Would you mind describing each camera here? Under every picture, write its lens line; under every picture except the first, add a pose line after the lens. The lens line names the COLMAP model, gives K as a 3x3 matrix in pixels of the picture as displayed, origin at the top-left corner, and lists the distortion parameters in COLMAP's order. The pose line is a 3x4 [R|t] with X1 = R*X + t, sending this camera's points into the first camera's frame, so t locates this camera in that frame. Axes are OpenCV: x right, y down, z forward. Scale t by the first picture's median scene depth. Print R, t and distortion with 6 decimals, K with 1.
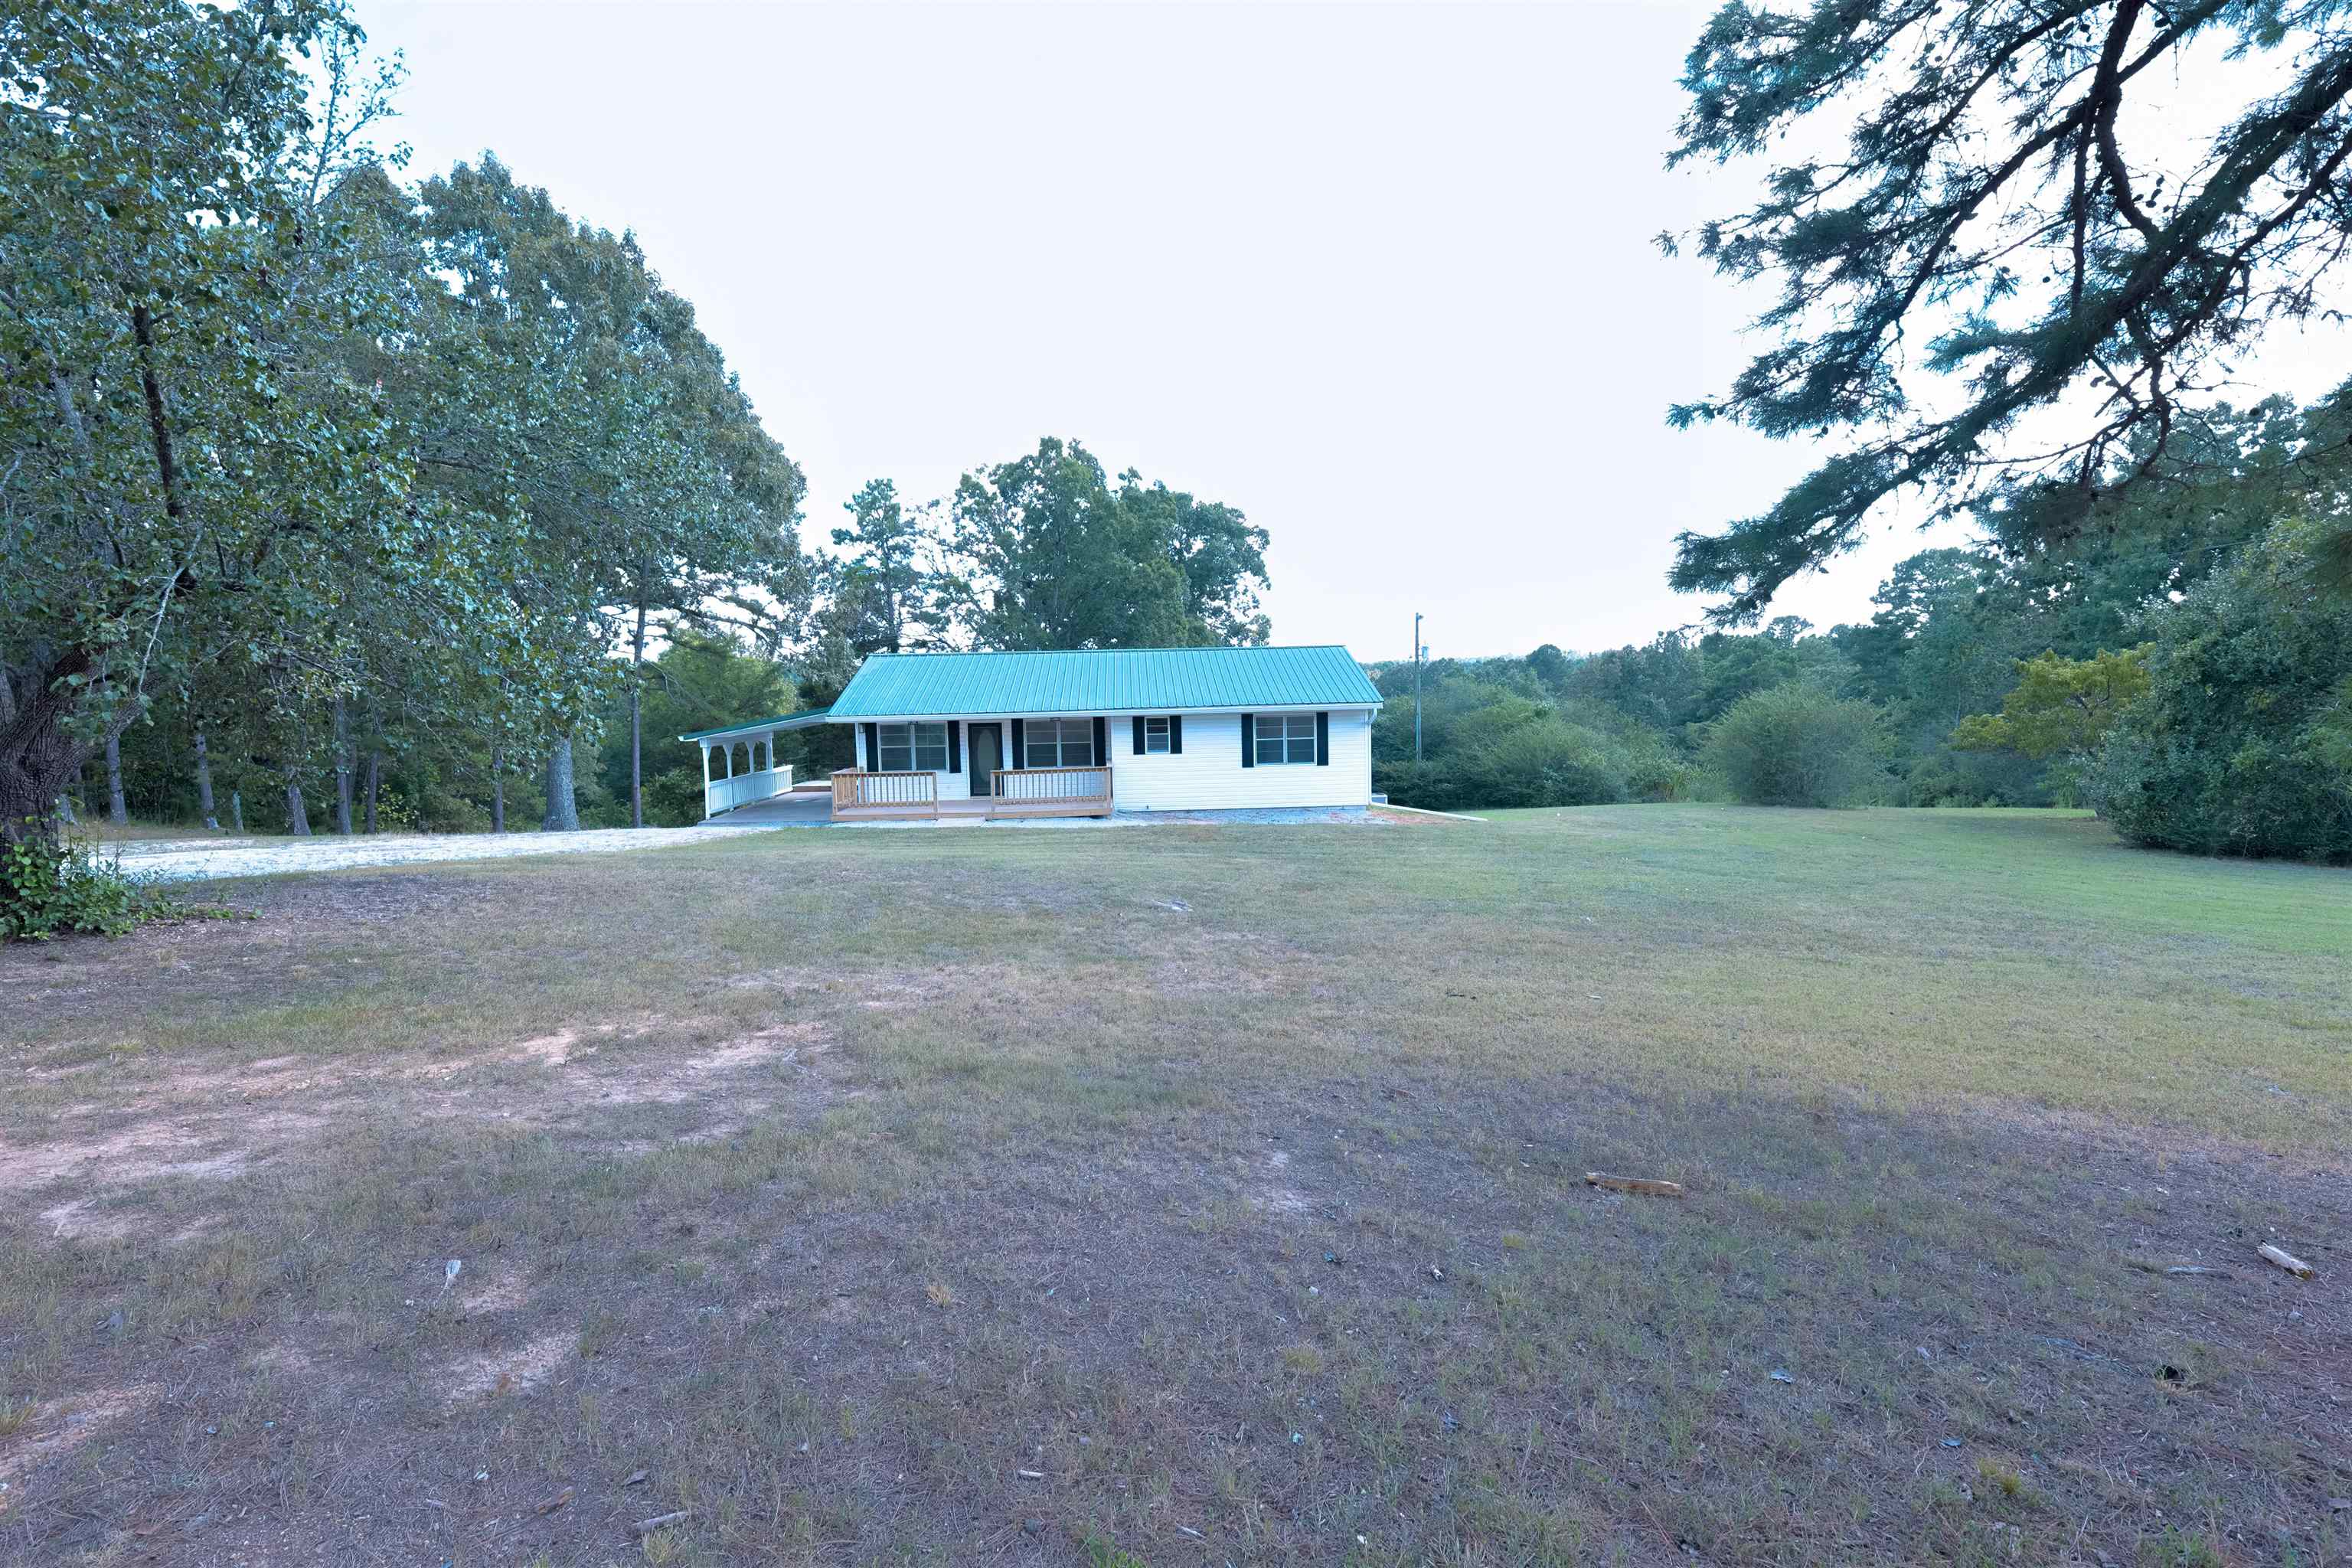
lens RADIAL K [[1077.0, 0, 1182.0], [0, 1077.0, 783.1], [0, 0, 1]] dist [0.002996, 0.000885]
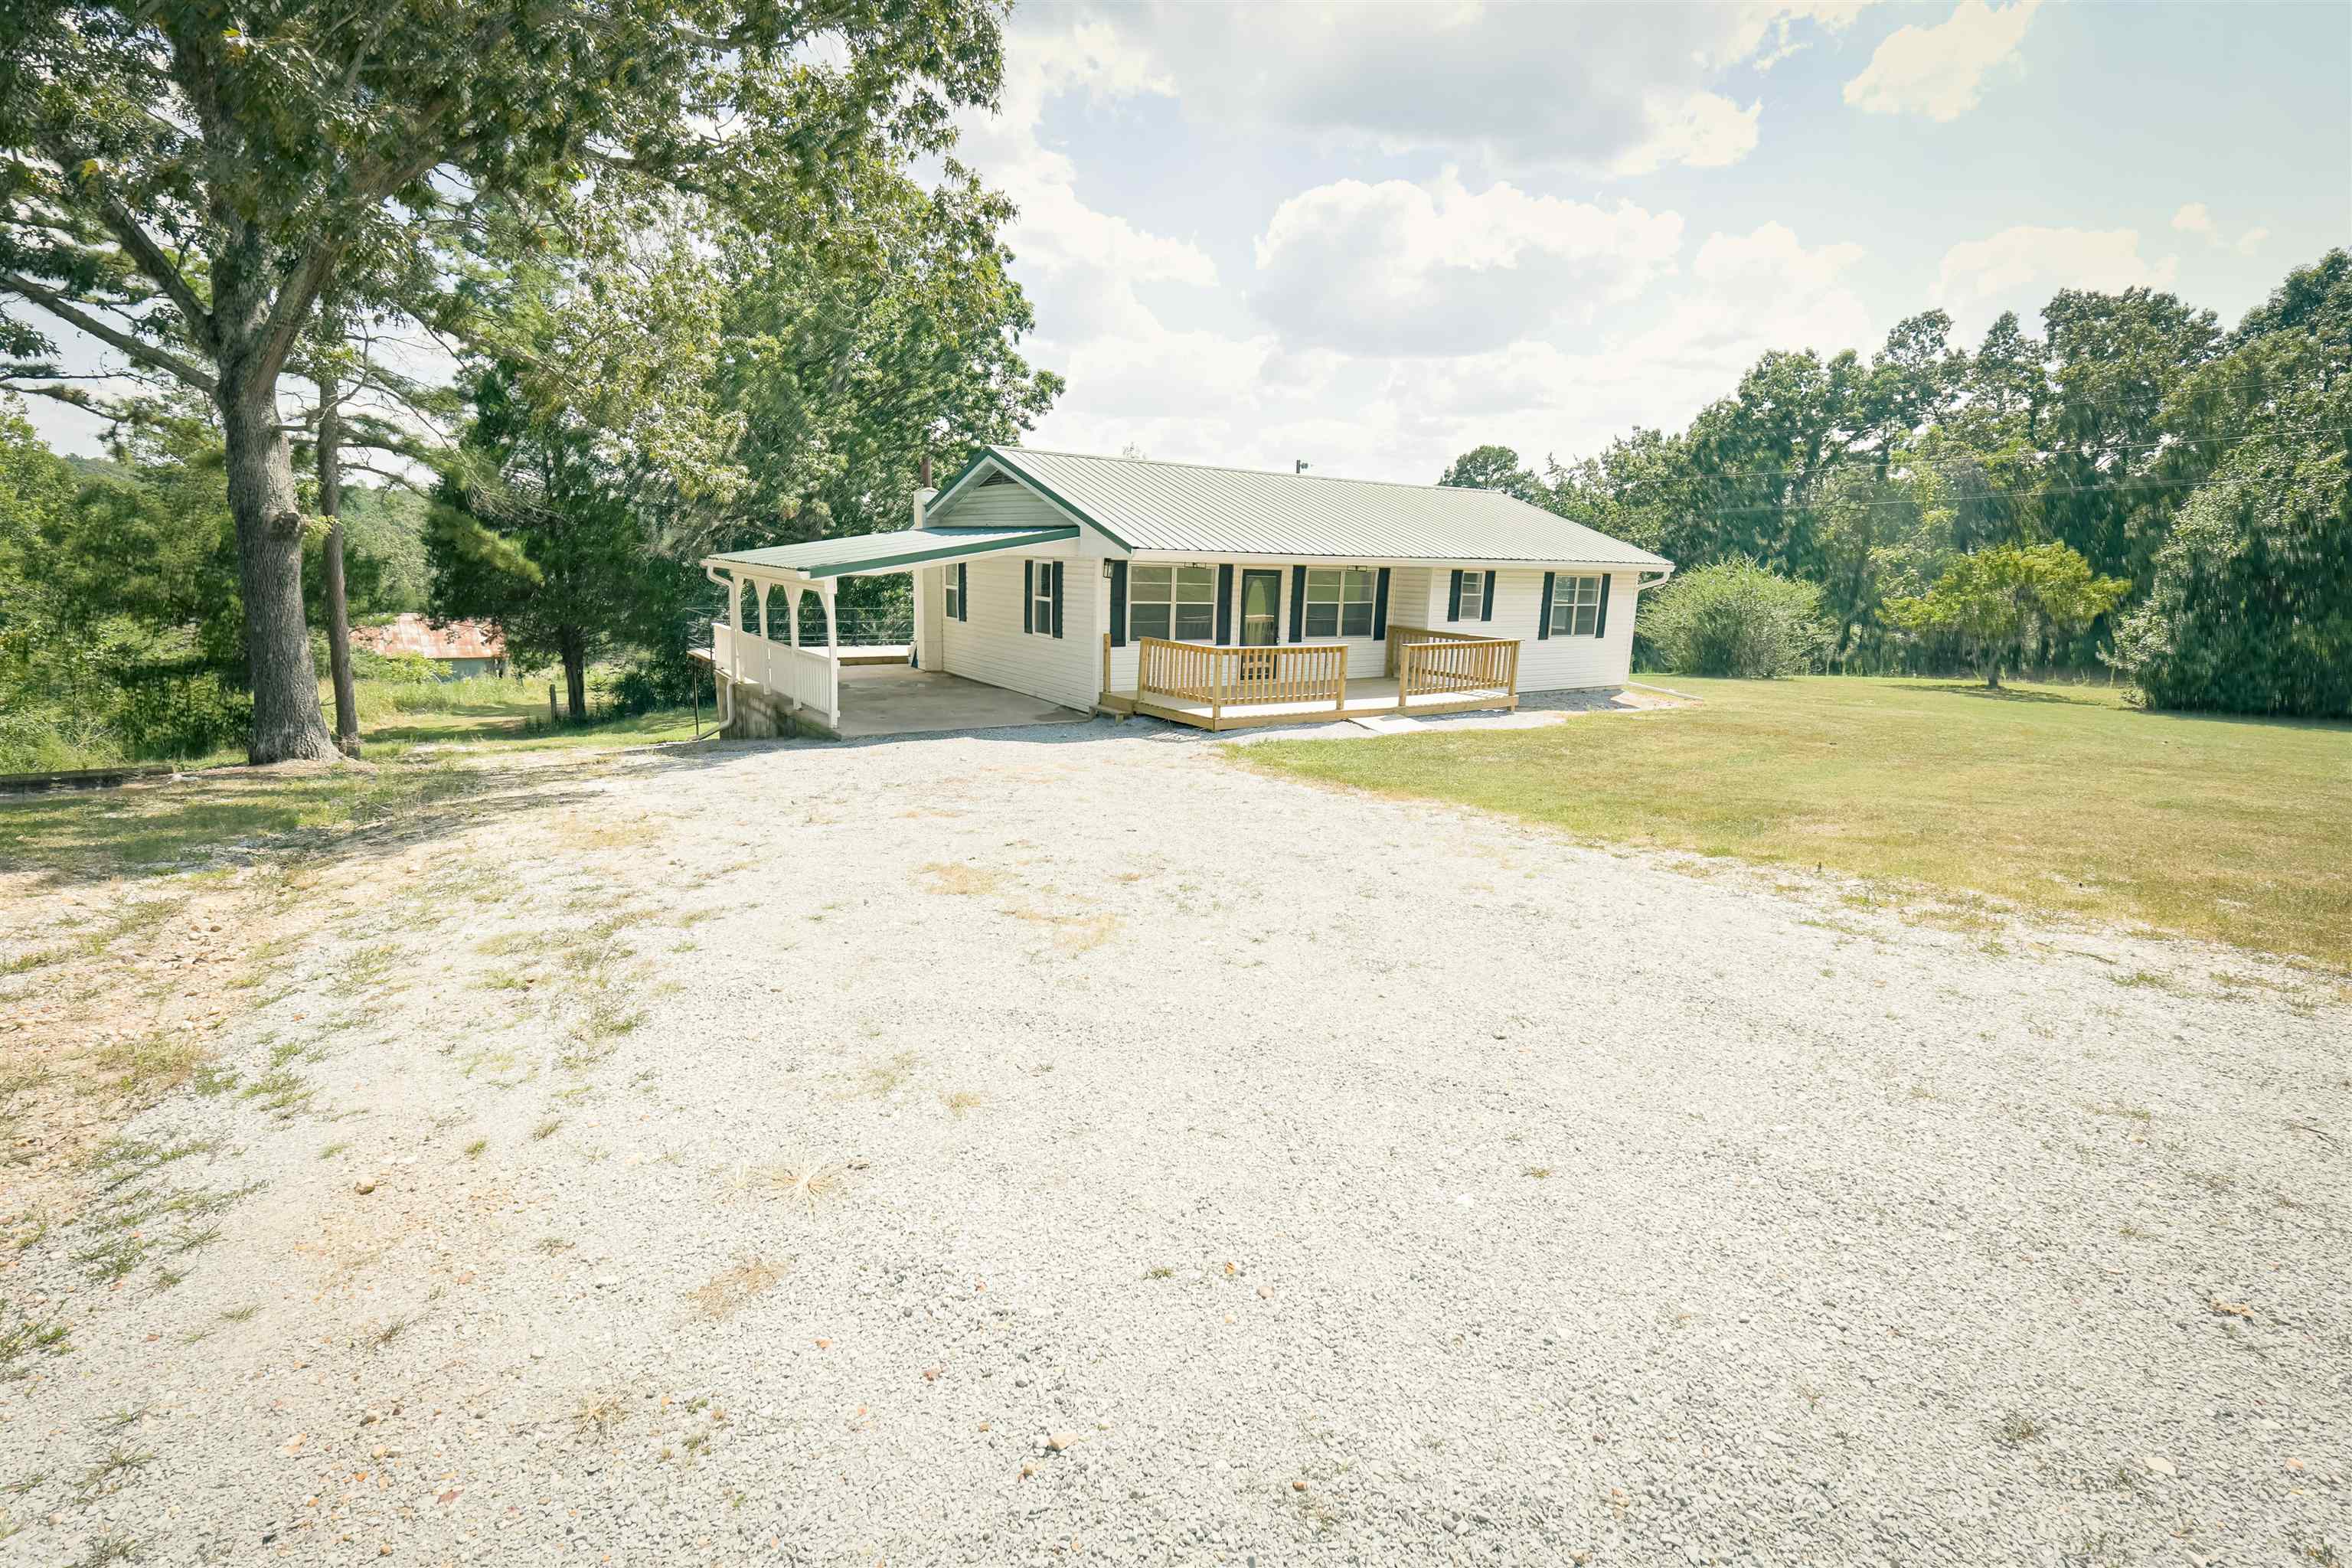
lens RADIAL K [[1077.0, 0, 1176.1], [0, 1077.0, 787.6], [0, 0, 1]] dist [0.002996, 0.000885]
pose [[0.824897, -0.069548, 0.560988, -0.607059], [-0.005670, 0.991335, 0.131237, -0.009044], [-0.565254, -0.111438, 0.817355, 0.474491]]
